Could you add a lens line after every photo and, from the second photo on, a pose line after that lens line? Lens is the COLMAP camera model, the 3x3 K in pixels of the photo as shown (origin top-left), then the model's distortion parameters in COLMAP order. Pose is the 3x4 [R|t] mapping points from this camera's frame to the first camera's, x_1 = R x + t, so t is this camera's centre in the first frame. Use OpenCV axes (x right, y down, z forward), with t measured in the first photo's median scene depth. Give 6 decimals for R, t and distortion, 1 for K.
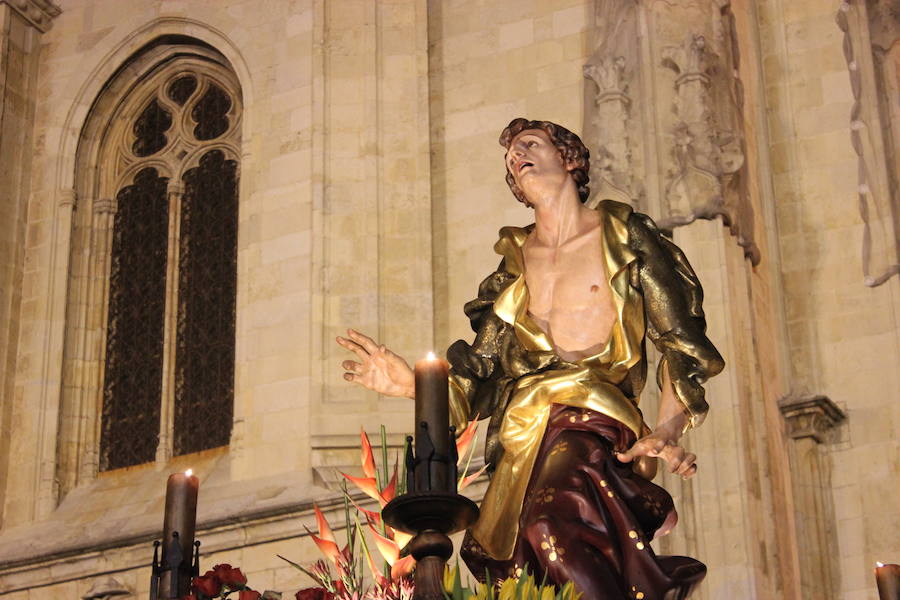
lens RADIAL K [[2146.1, 0, 446.3], [0, 2146.1, 297.8], [0, 0, 1]] dist [0.068227, 0.360522]
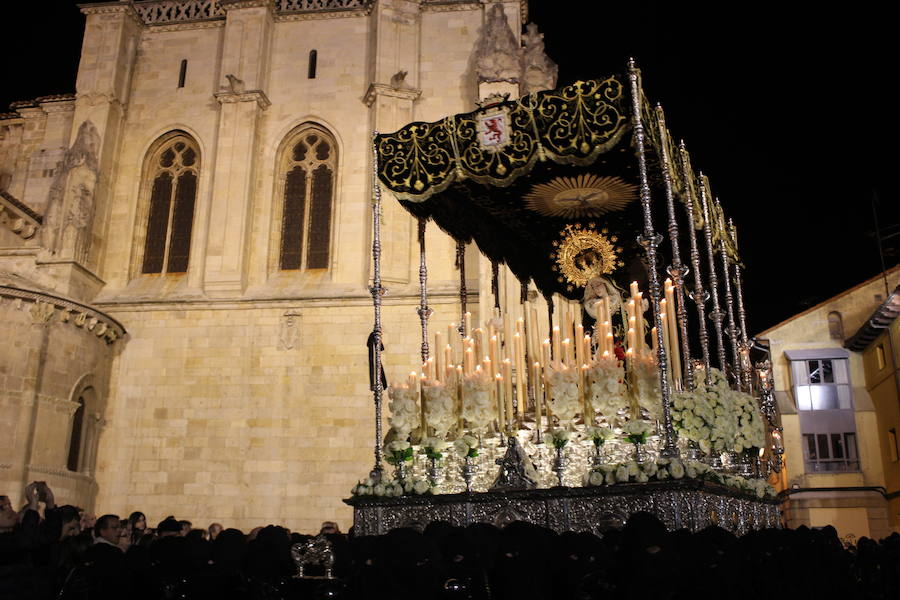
lens RADIAL K [[860.6, 0, 450.0], [0, 860.6, 300.0], [0, 0, 1]] dist [-0.149002, 0.147962]
pose [[0.946593, 0.119705, 0.299388, -0.318522], [-0.168382, 0.975382, 0.142396, -0.097516], [-0.274972, -0.185202, 0.943446, -0.219270]]
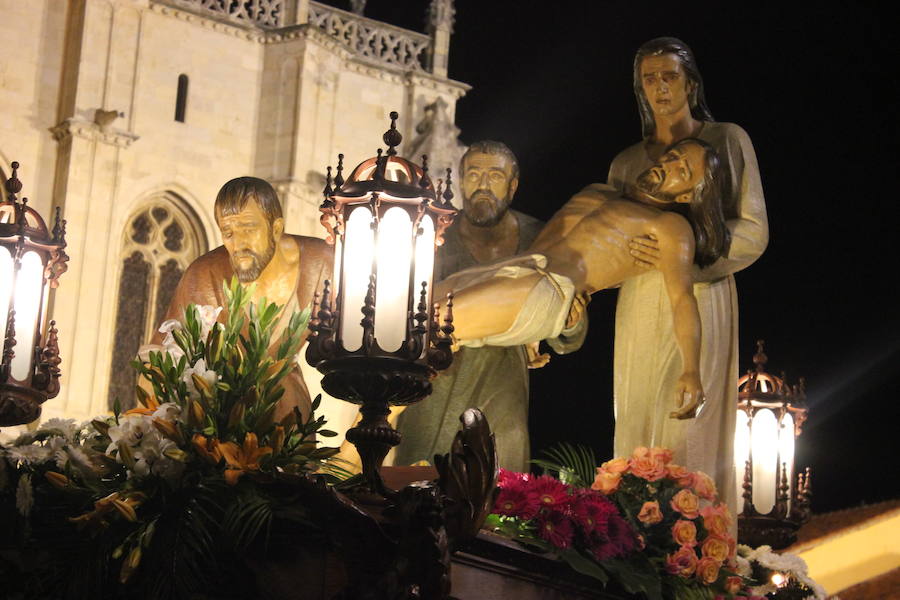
lens RADIAL K [[2146.1, 0, 446.3], [0, 2146.1, 297.8], [0, 0, 1]] dist [0.068227, 0.360522]
pose [[0.524710, 0.274030, 0.805970, -1.834605], [-0.458270, 0.888804, -0.003847, -0.169120], [-0.717404, -0.367334, 0.591944, -0.434110]]
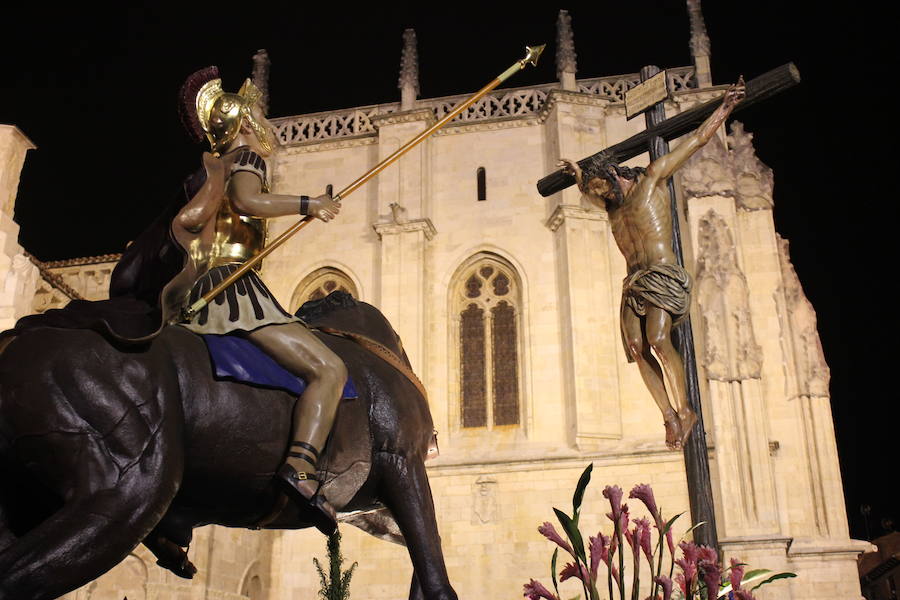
lens RADIAL K [[1094.1, 0, 442.3], [0, 1094.1, 299.2], [0, 0, 1]] dist [-0.089663, 0.083995]
pose [[0.975242, 0.106381, 0.193874, -0.497737], [-0.115622, 0.992606, 0.036956, -0.127692], [-0.188509, -0.058457, 0.980330, -0.281643]]
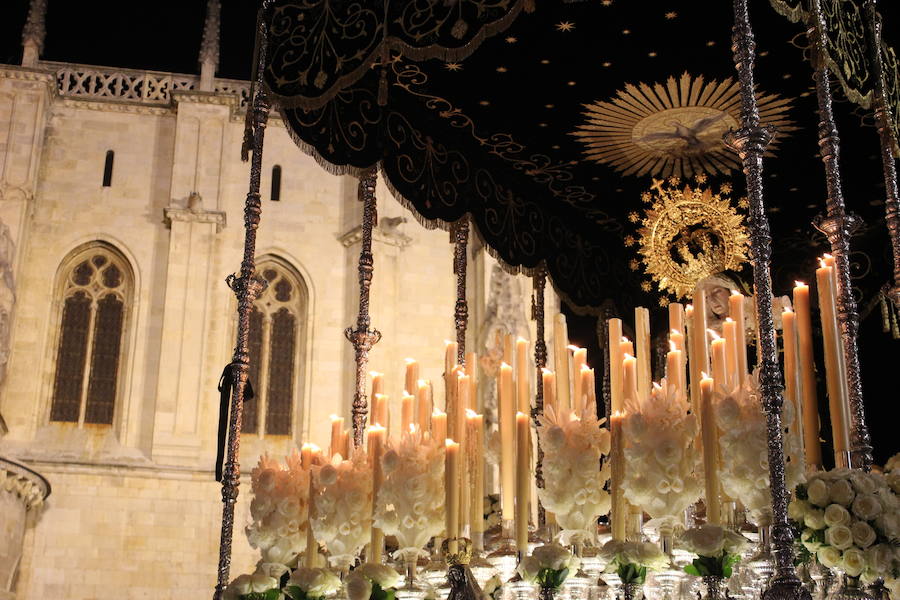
lens RADIAL K [[1261.2, 0, 450.0], [0, 1261.2, 300.0], [0, 0, 1]] dist [-0.057201, 0.092061]
pose [[0.809297, 0.236831, 0.537540, -0.861404], [-0.286574, 0.958012, 0.009369, -0.169604], [-0.512751, -0.161627, 0.843186, -0.376056]]
